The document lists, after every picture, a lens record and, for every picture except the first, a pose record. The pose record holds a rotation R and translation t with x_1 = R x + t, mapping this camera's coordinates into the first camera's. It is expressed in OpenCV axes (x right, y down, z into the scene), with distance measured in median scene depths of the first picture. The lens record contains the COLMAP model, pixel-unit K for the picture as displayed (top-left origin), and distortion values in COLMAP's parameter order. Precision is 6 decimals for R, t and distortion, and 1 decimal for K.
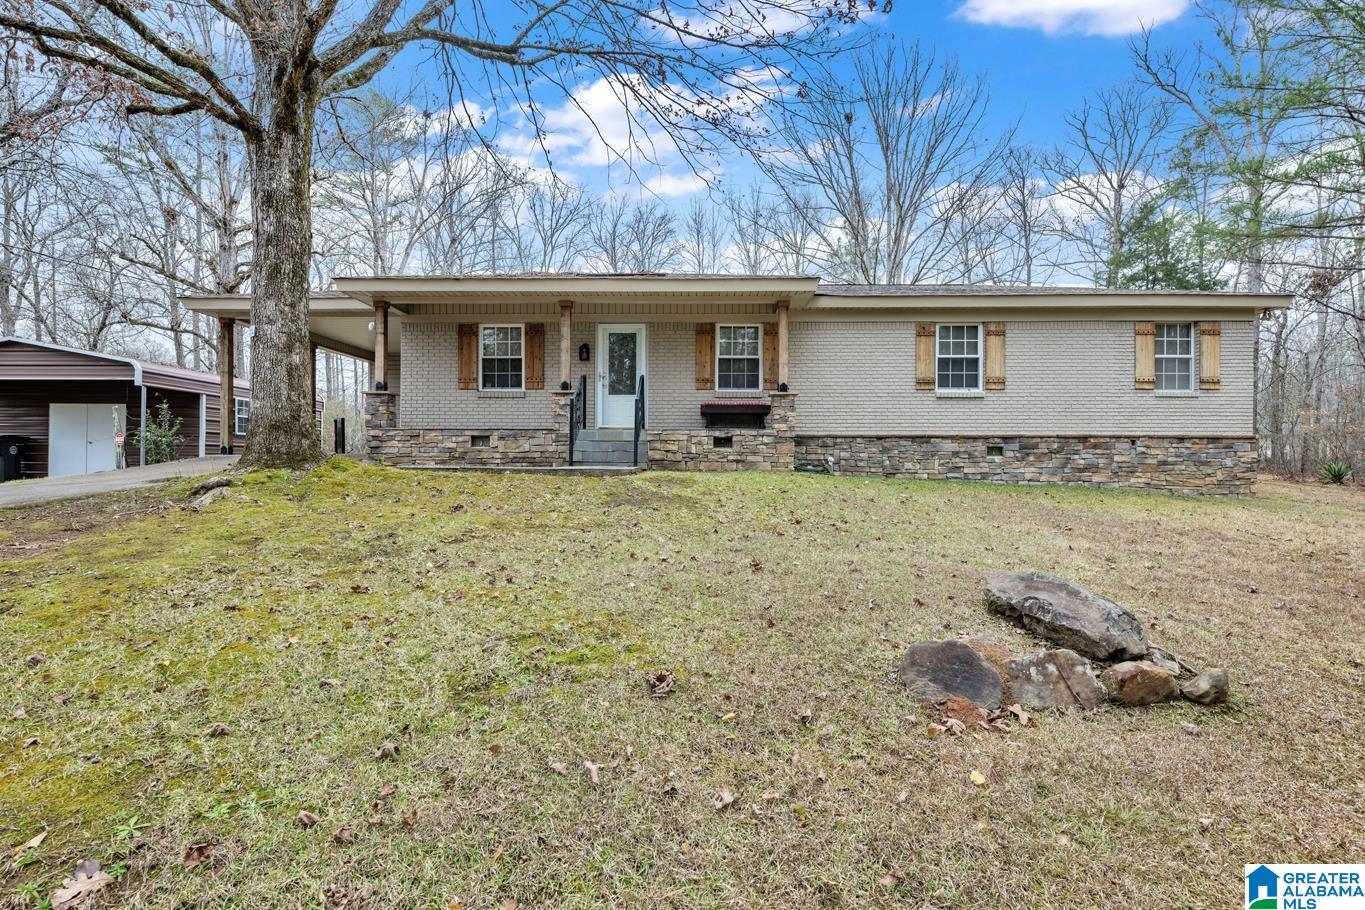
lens RADIAL K [[685.1, 0, 684.9], [0, 685.1, 455.8], [0, 0, 1]] dist [-0.003098, -0.000251]
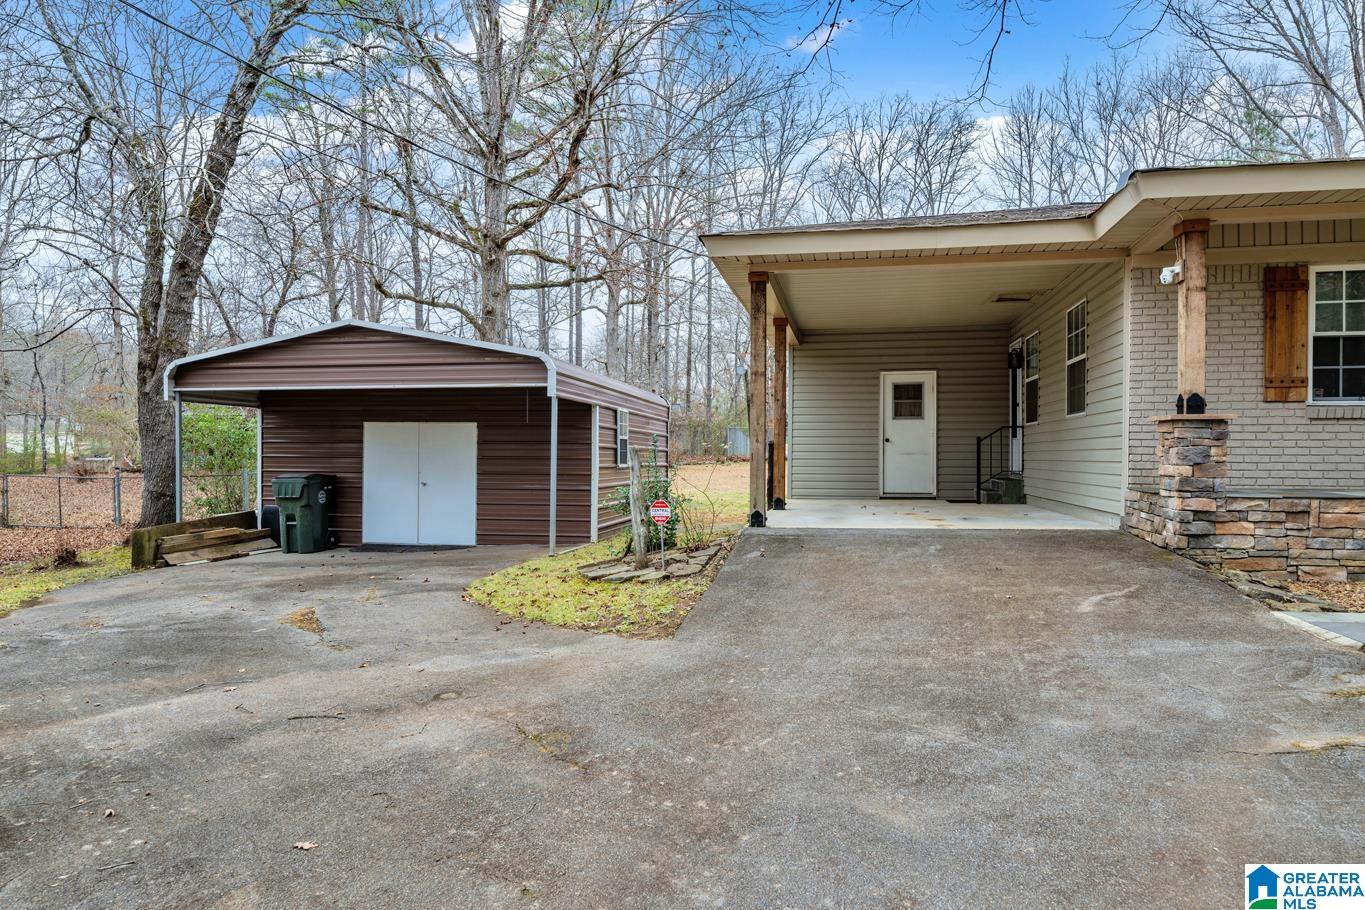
lens RADIAL K [[860.0, 0, 681.4], [0, 860.0, 456.2], [0, 0, 1]] dist [-0.000973, 0.000042]
pose [[0.983986, -0.000109, -0.178246, -0.635771], [0.001419, 0.999973, 0.007219, -0.065020], [0.178241, -0.007357, 0.983959, 0.334852]]
